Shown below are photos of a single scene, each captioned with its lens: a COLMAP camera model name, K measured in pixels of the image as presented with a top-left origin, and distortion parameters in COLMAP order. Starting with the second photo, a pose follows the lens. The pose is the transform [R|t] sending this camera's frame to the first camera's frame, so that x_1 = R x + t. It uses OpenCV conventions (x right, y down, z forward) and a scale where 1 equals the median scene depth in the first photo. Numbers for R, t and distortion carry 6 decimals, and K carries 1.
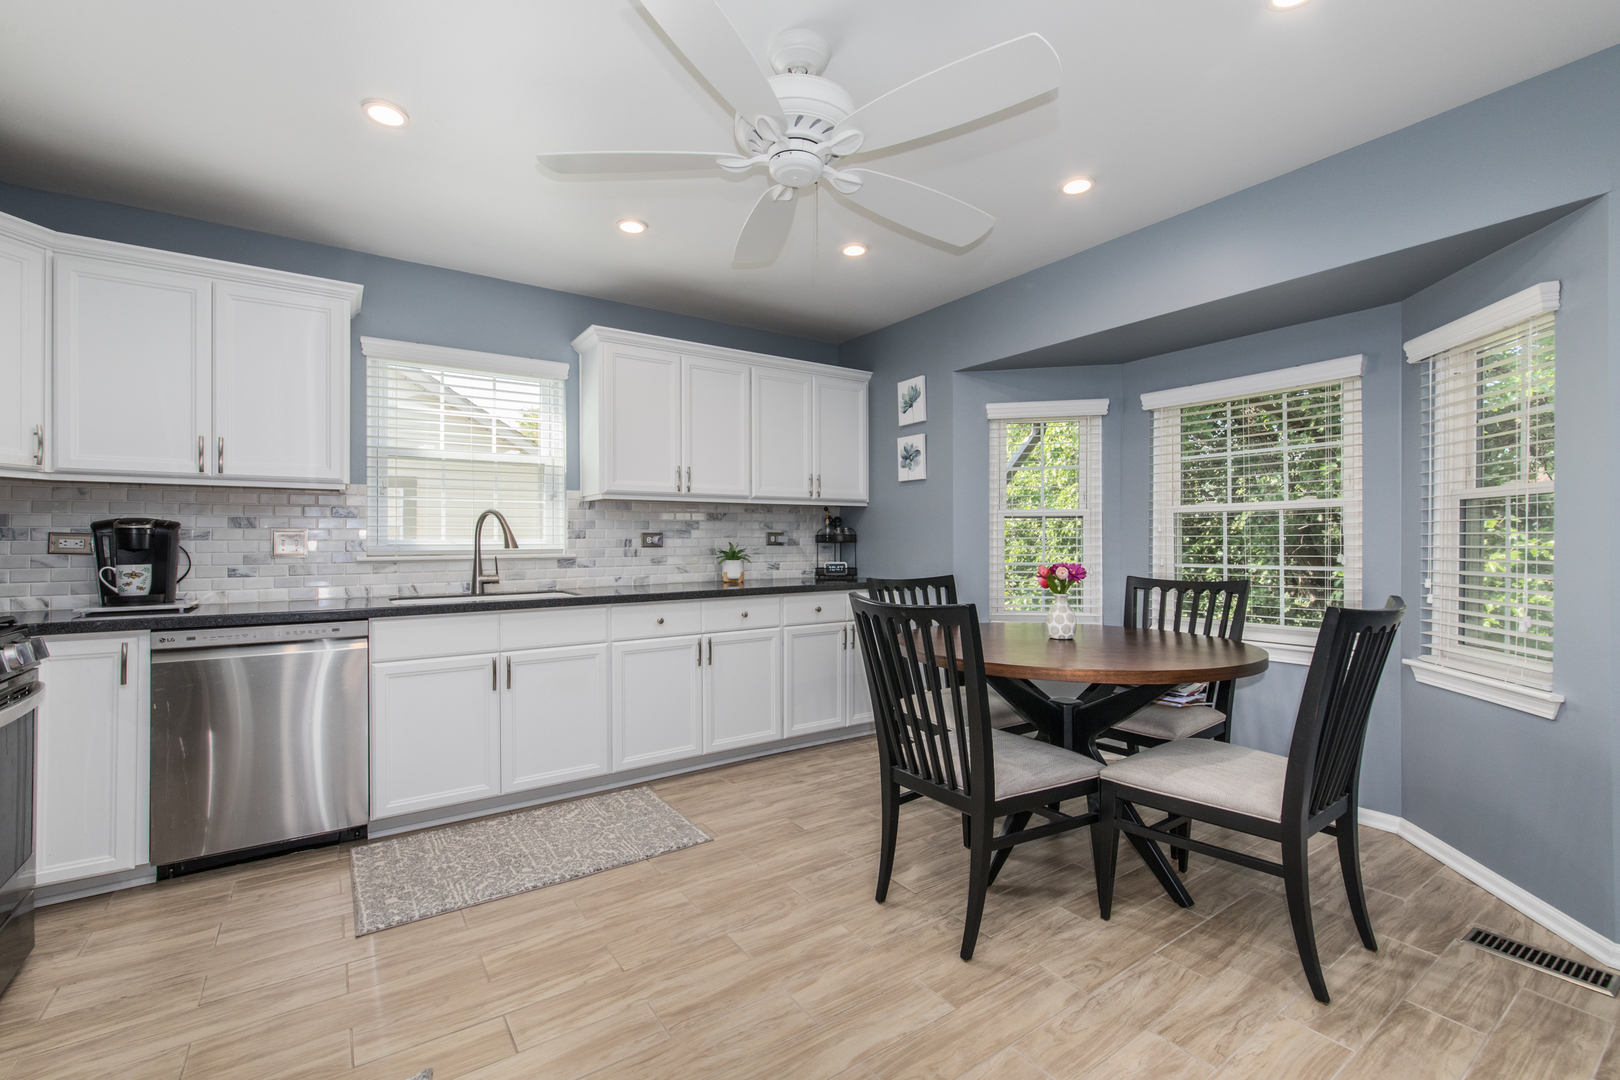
lens RADIAL K [[711.2, 0, 810.0], [0, 711.2, 540.0], [0, 0, 1]] dist [0.021234, 0.000006]
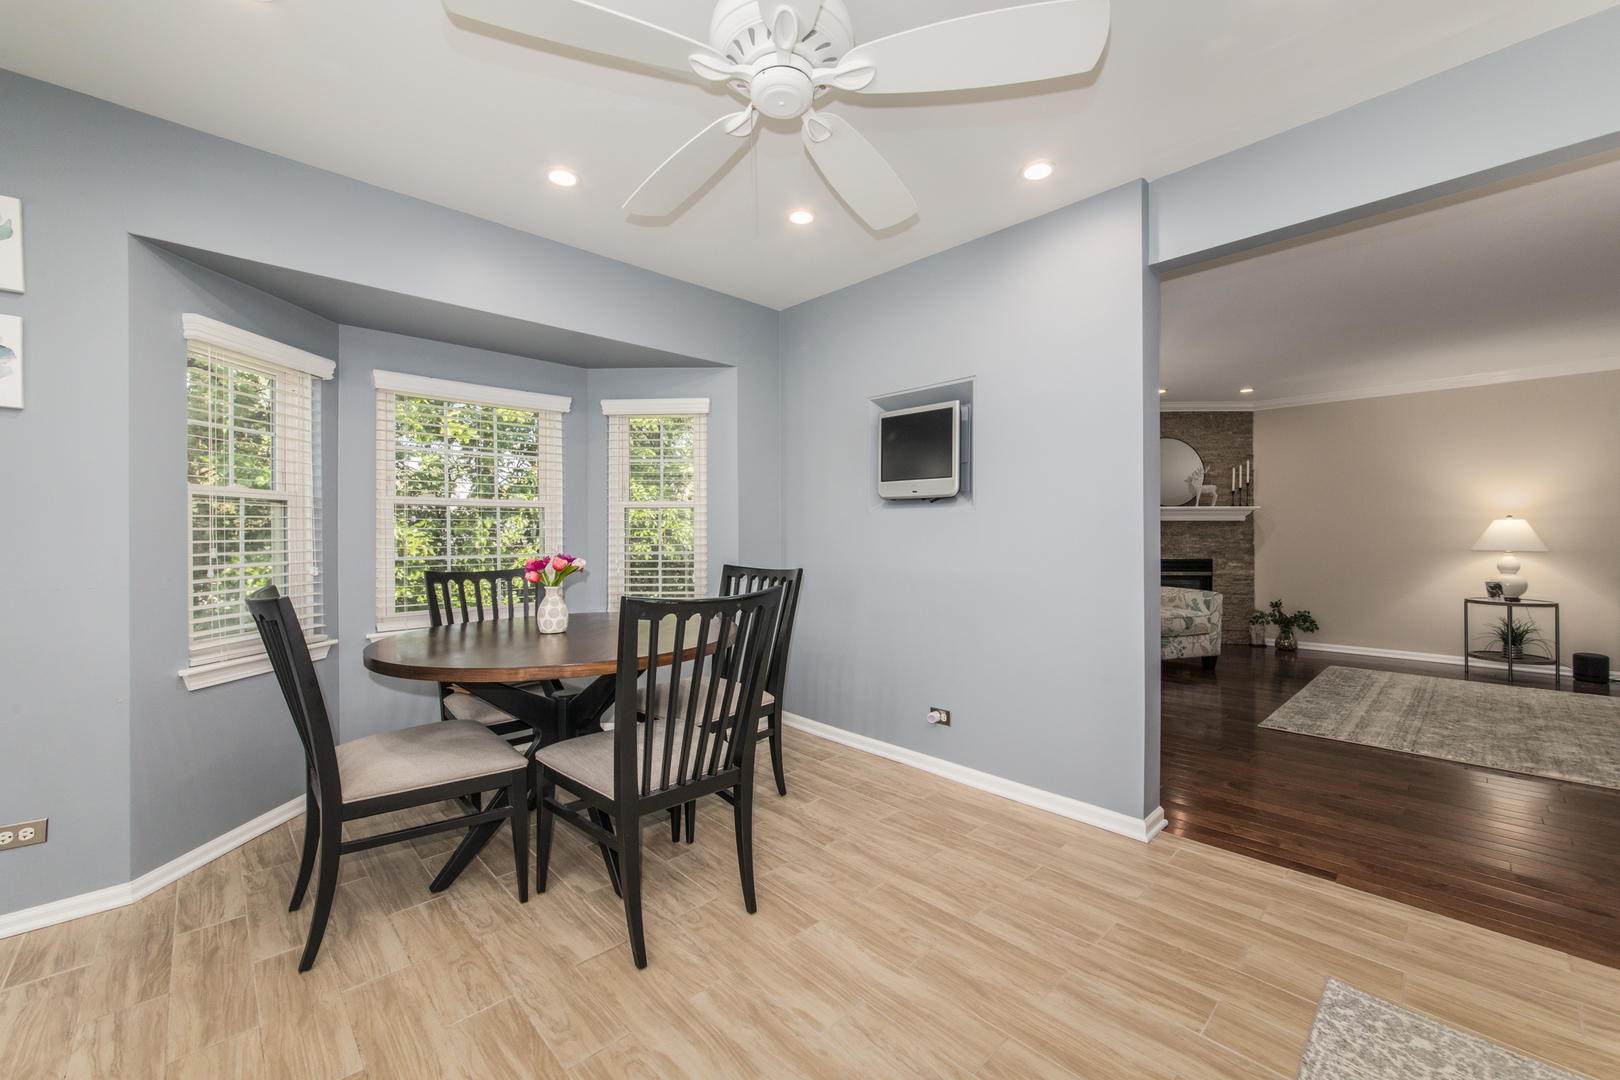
lens RADIAL K [[671.6, 0, 810.0], [0, 671.6, 540.0], [0, 0, 1]] dist [-0.002200, -0.000245]
pose [[-0.165564, -0.011584, 0.986131, -0.647326], [0.005179, 0.999907, 0.012615, 0.003172], [-0.986186, 0.007196, -0.165488, 0.874287]]
